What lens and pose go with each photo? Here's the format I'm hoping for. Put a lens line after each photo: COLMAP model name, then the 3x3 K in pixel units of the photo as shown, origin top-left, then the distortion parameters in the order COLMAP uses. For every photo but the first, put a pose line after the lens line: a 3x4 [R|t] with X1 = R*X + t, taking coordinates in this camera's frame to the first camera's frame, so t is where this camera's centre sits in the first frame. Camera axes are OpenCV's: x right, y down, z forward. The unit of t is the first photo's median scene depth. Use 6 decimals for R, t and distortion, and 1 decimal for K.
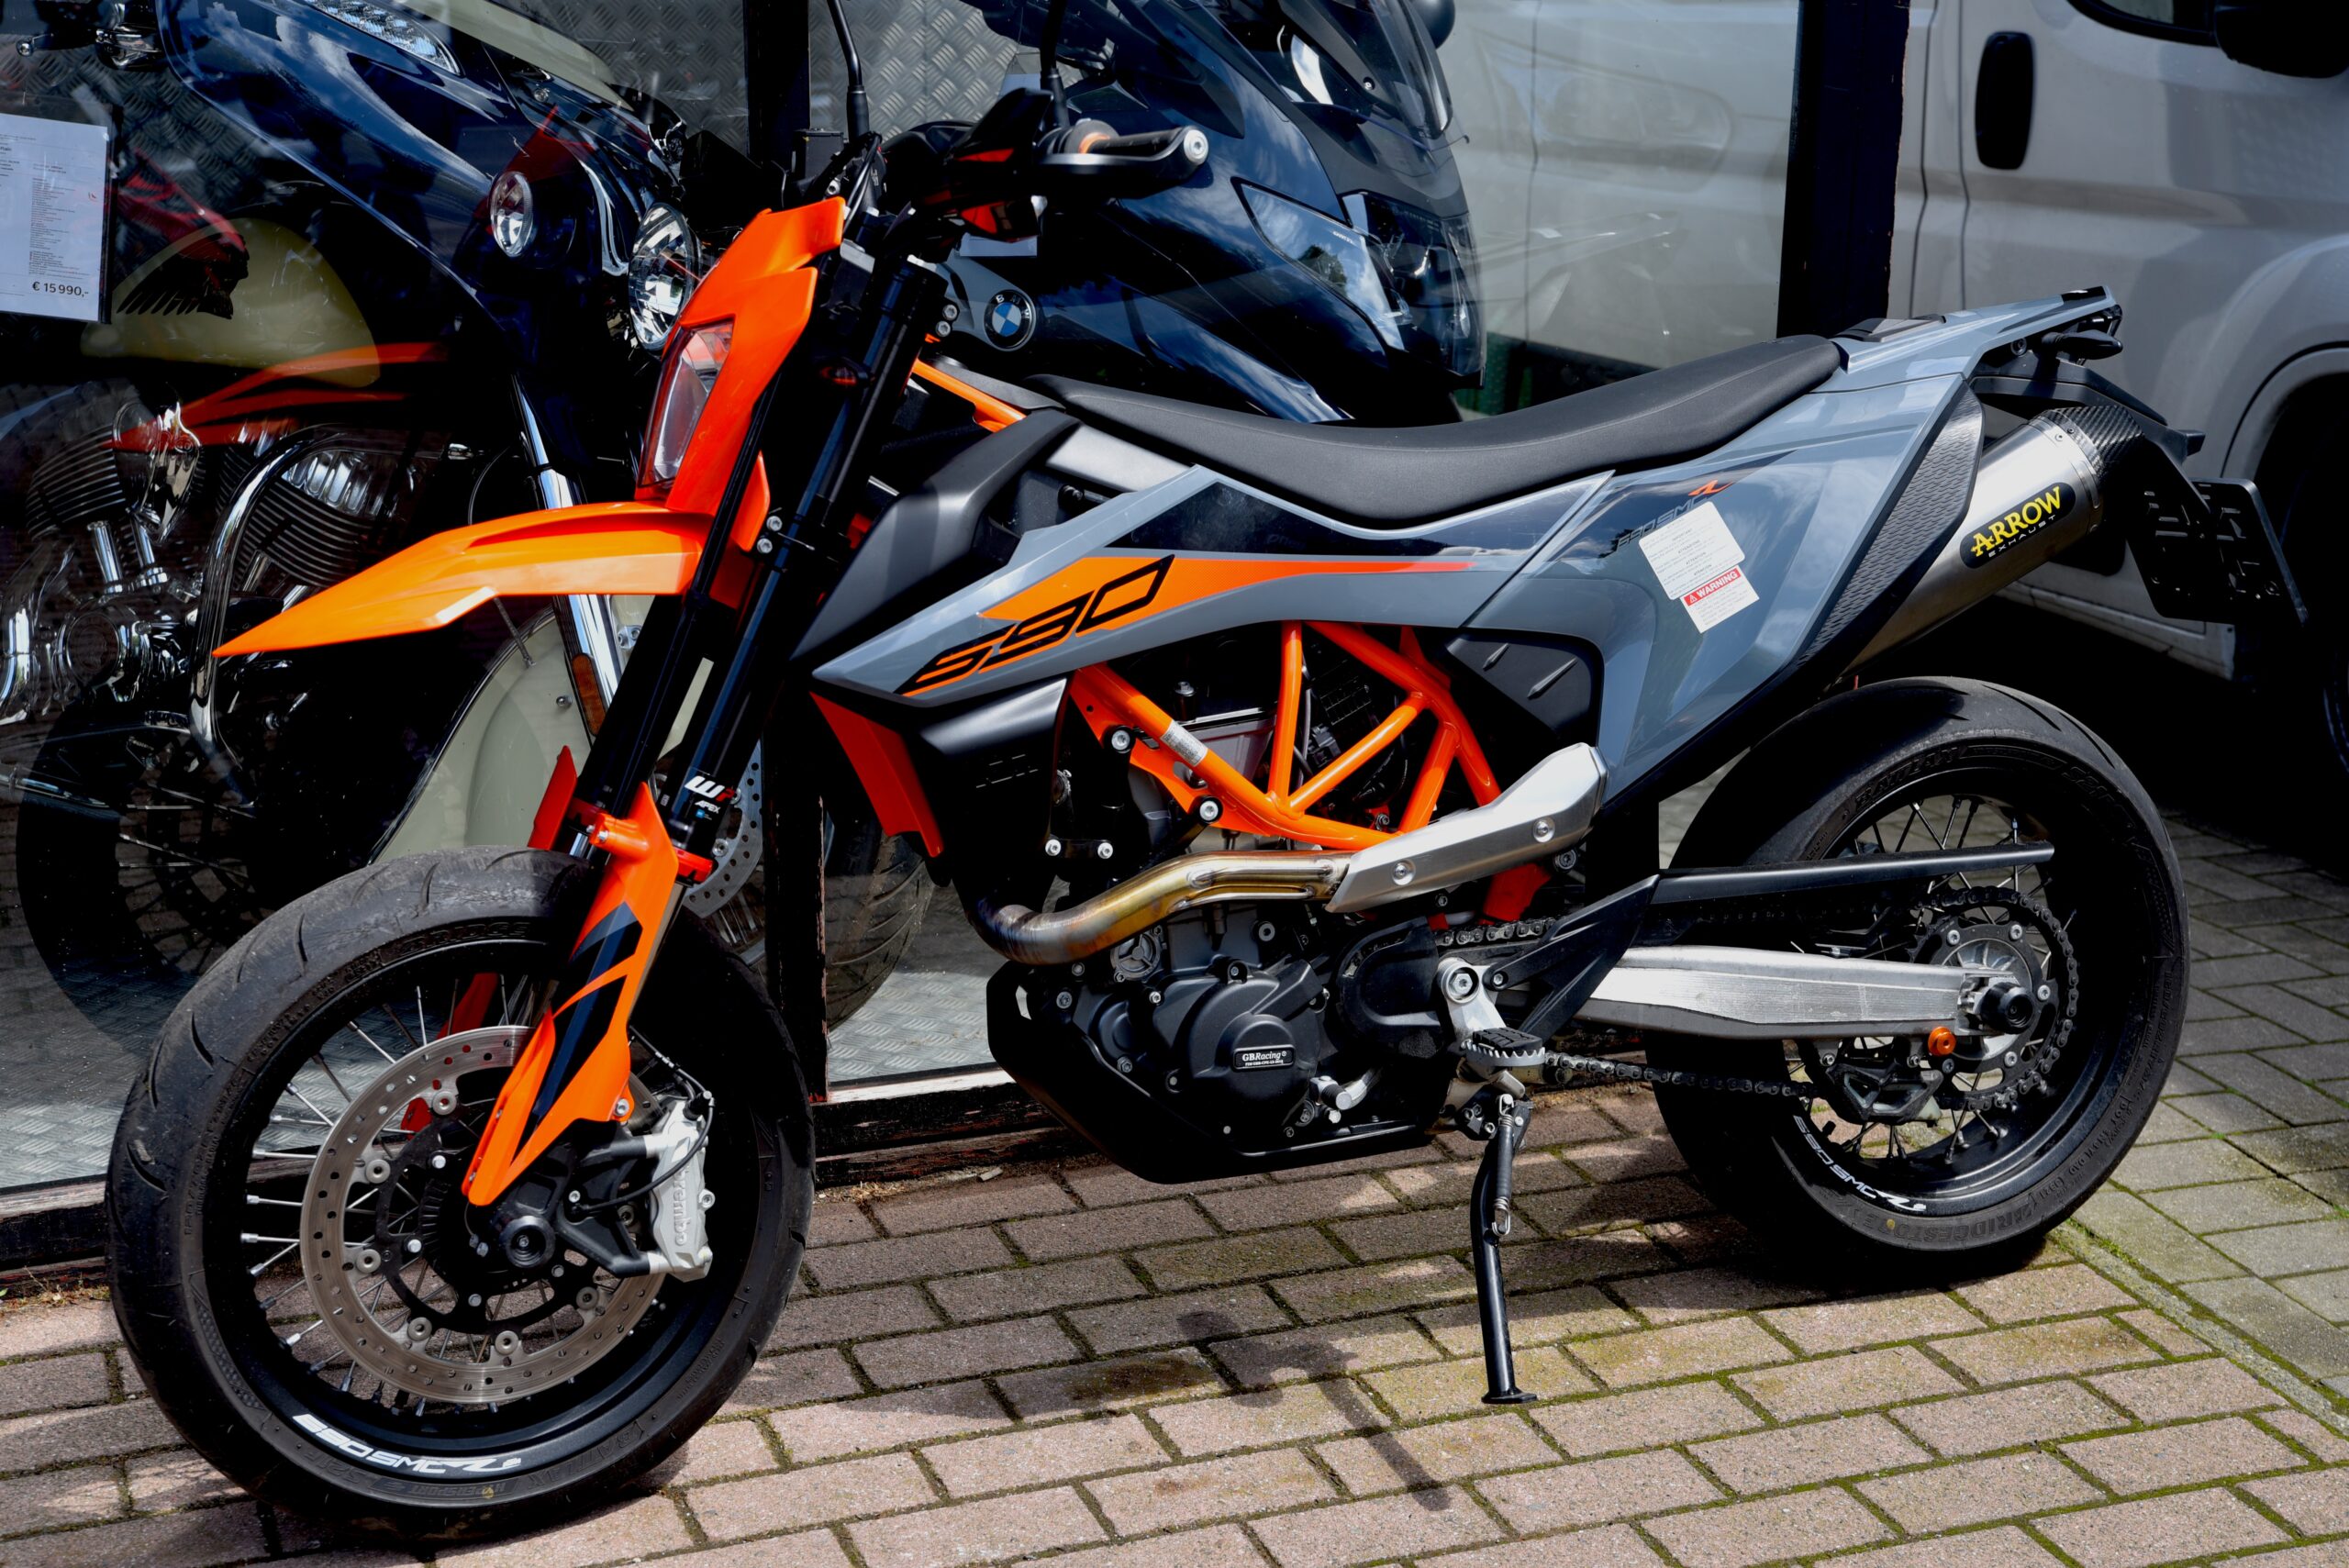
lens RADIAL K [[3312.8, 0, 1219.0], [0, 3312.8, 759.1], [0, 0, 1]] dist [0.078133, 0.000000]
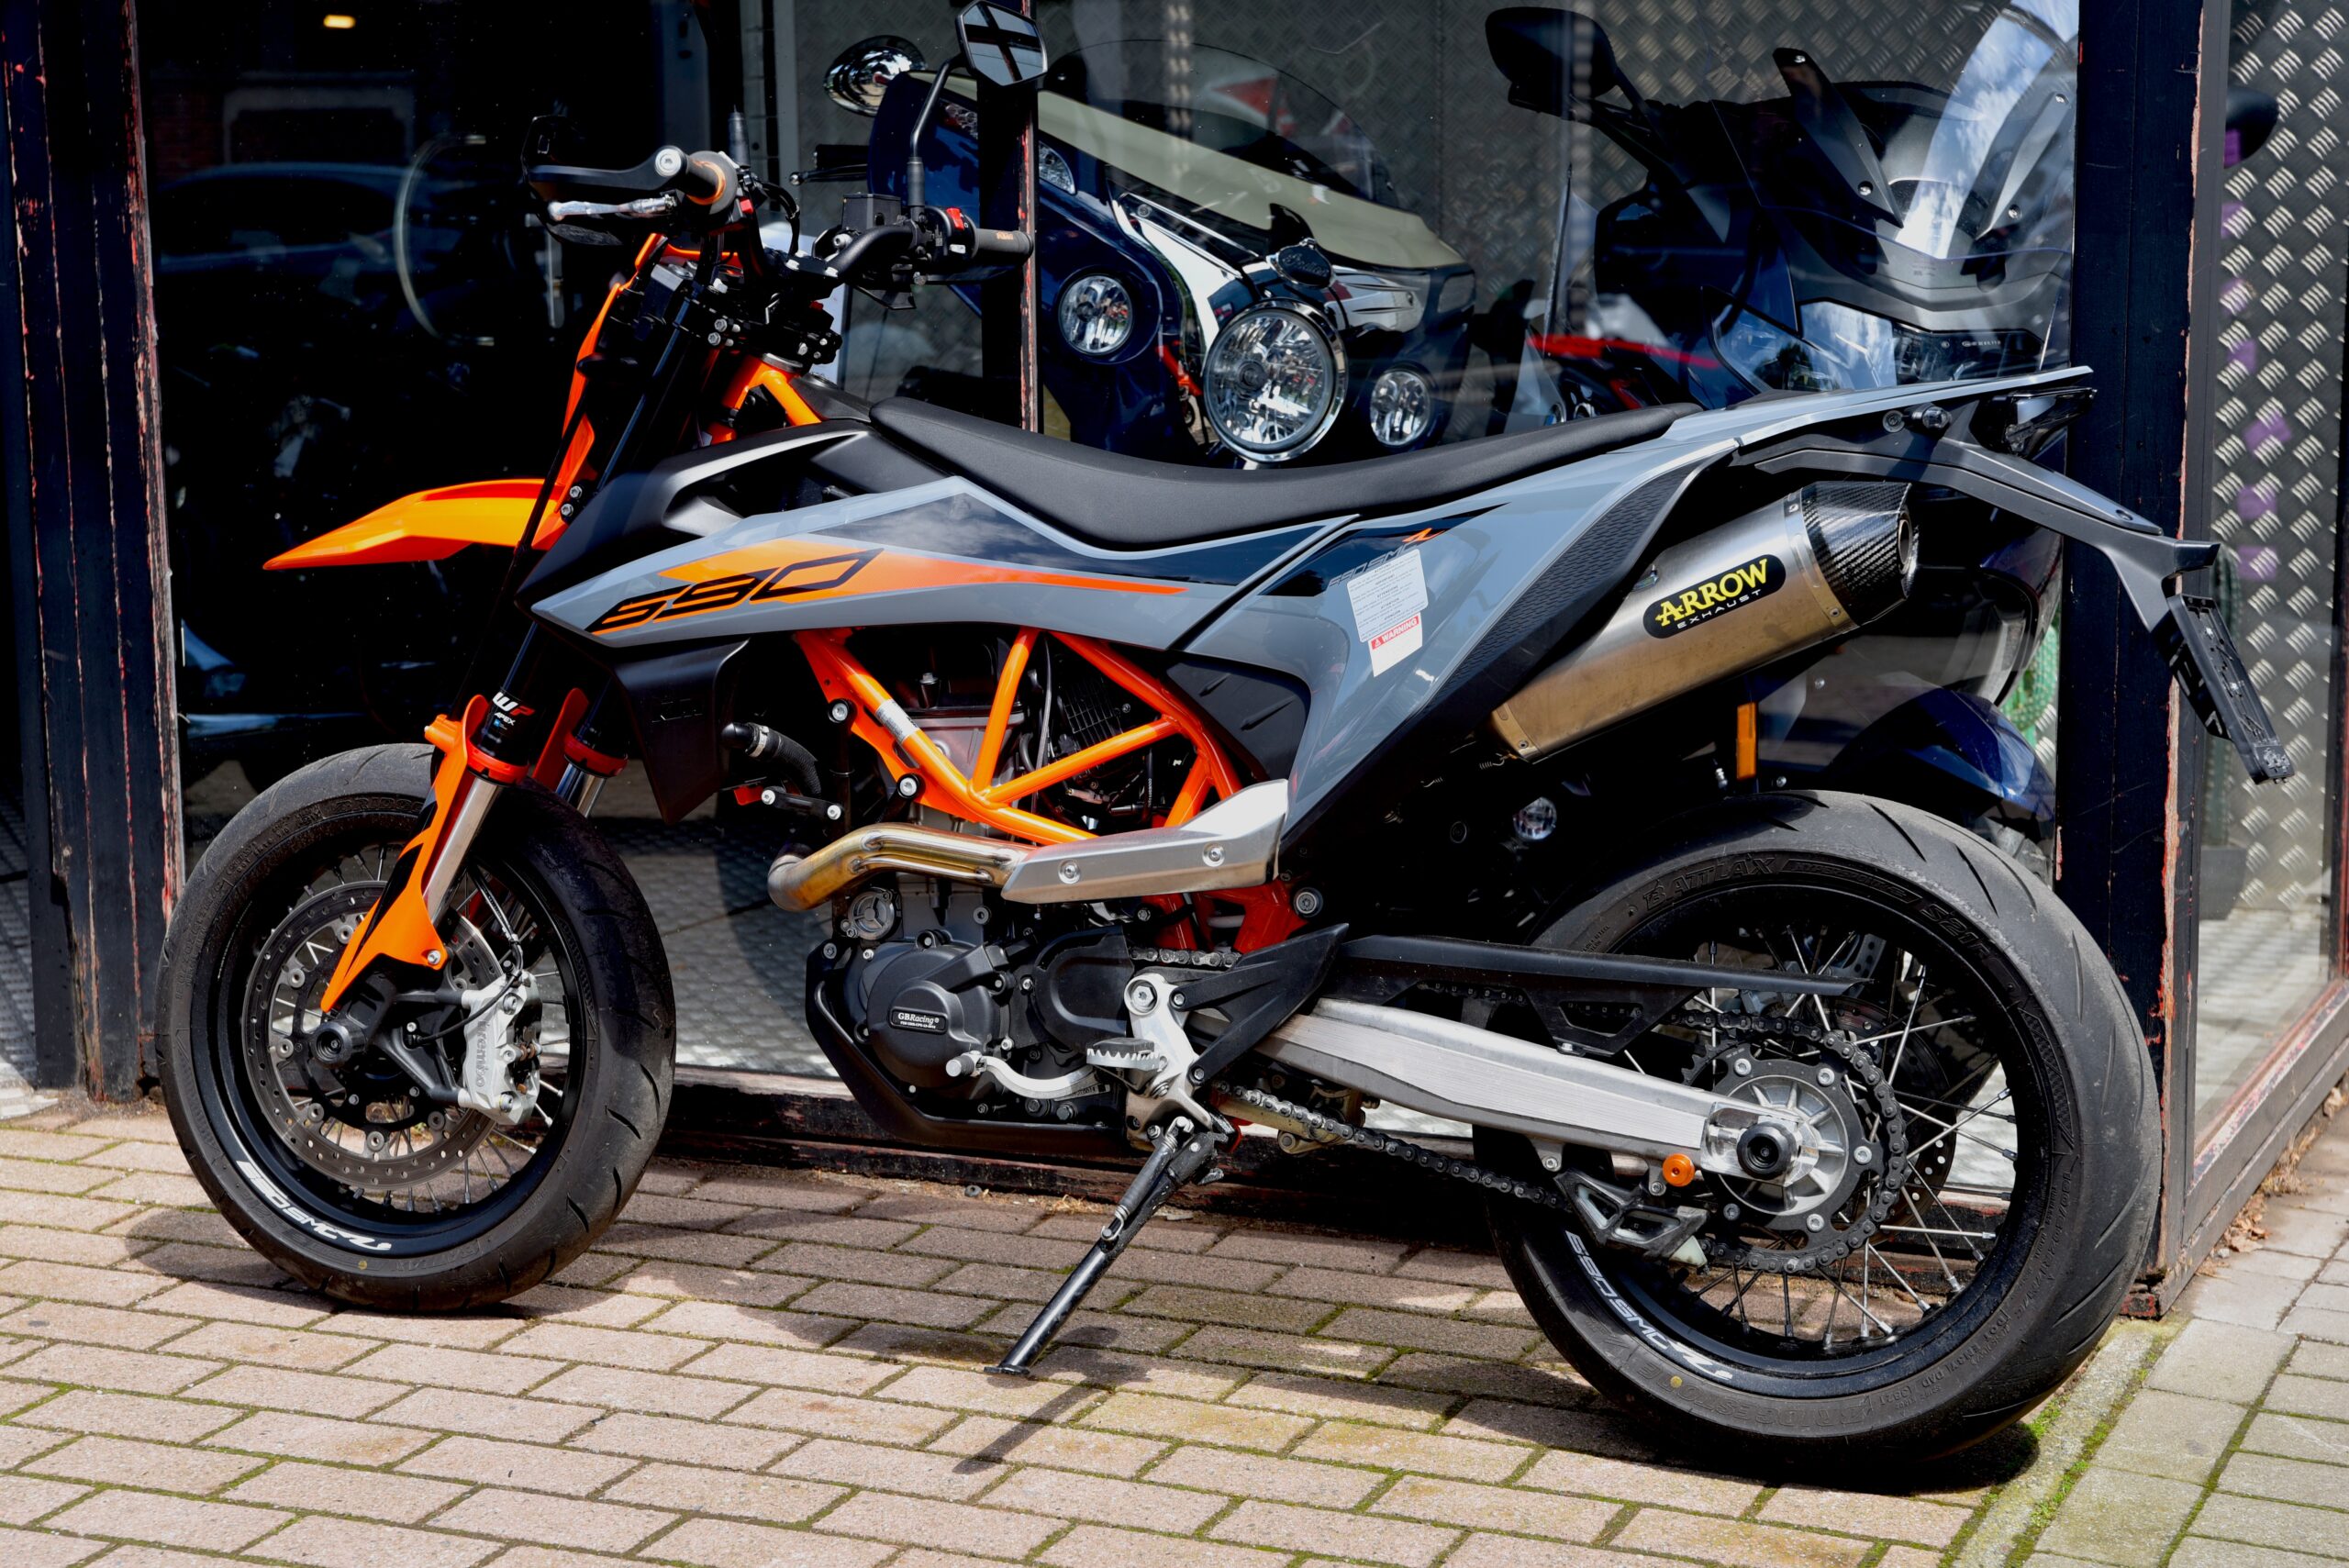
lens RADIAL K [[4076.0, 0, 1211.8], [0, 4076.0, 728.5], [0, 0, 1]] dist [0.167236, 0.000000]
pose [[0.683684, 0.072584, -0.726160, 0.996169], [-0.164372, 0.984789, -0.056322, 0.053603], [0.711026, 0.157867, 0.685215, 0.135737]]
